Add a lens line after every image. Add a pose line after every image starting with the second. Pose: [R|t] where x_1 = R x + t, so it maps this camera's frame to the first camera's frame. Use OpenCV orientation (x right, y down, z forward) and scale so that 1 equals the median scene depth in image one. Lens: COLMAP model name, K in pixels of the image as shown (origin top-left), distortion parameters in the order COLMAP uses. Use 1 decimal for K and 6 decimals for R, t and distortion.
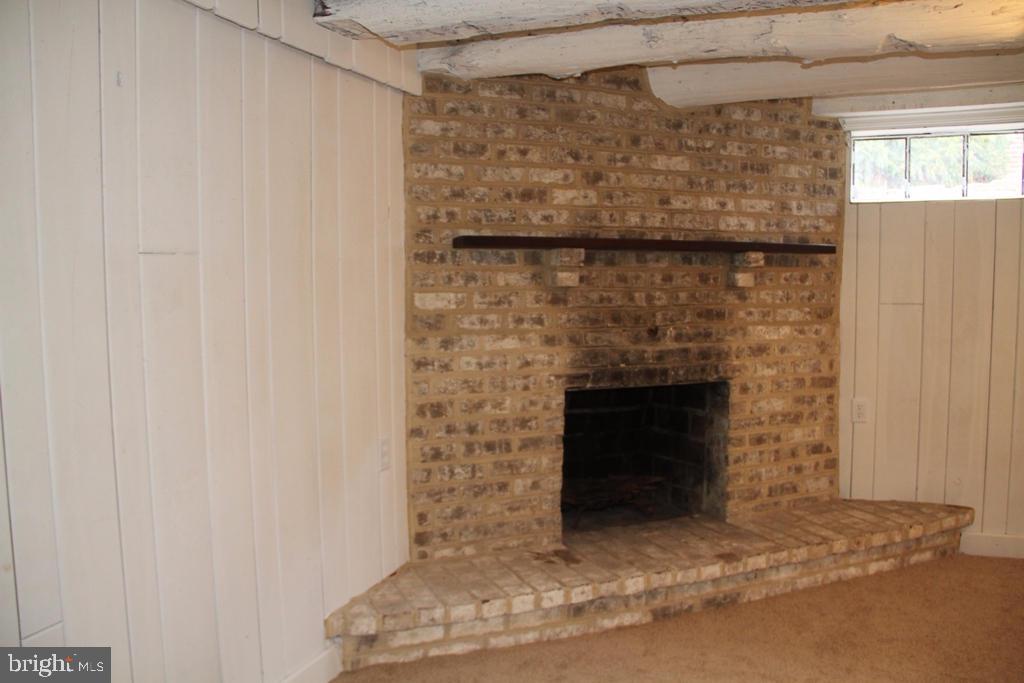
lens RADIAL K [[856.8, 0, 512.2], [0, 856.8, 338.0], [0, 0, 1]] dist [-0.172227, 0.084776]
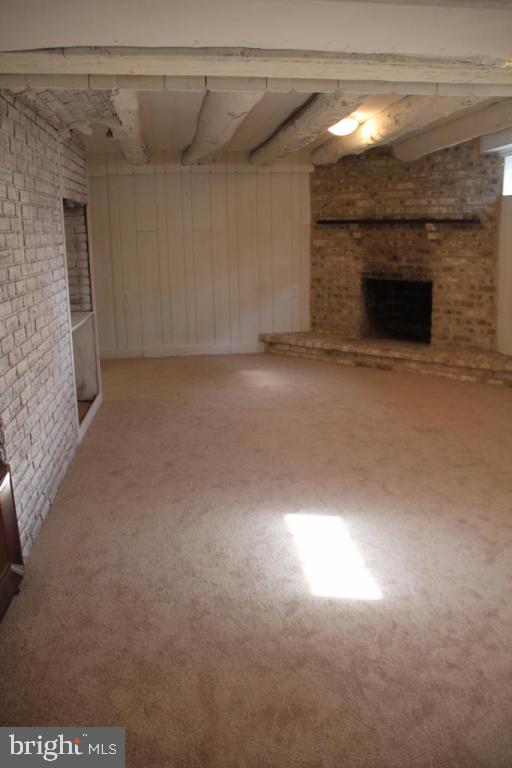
lens RADIAL K [[642.6, 0, 255.5], [0, 642.6, 385.5], [0, 0, 1]] dist [-0.172227, 0.084776]
pose [[0.457253, 0.200575, -0.866423, 1.600286], [-0.052848, 0.978642, 0.198663, 0.012356], [0.887765, -0.045050, 0.458087, -0.187791]]
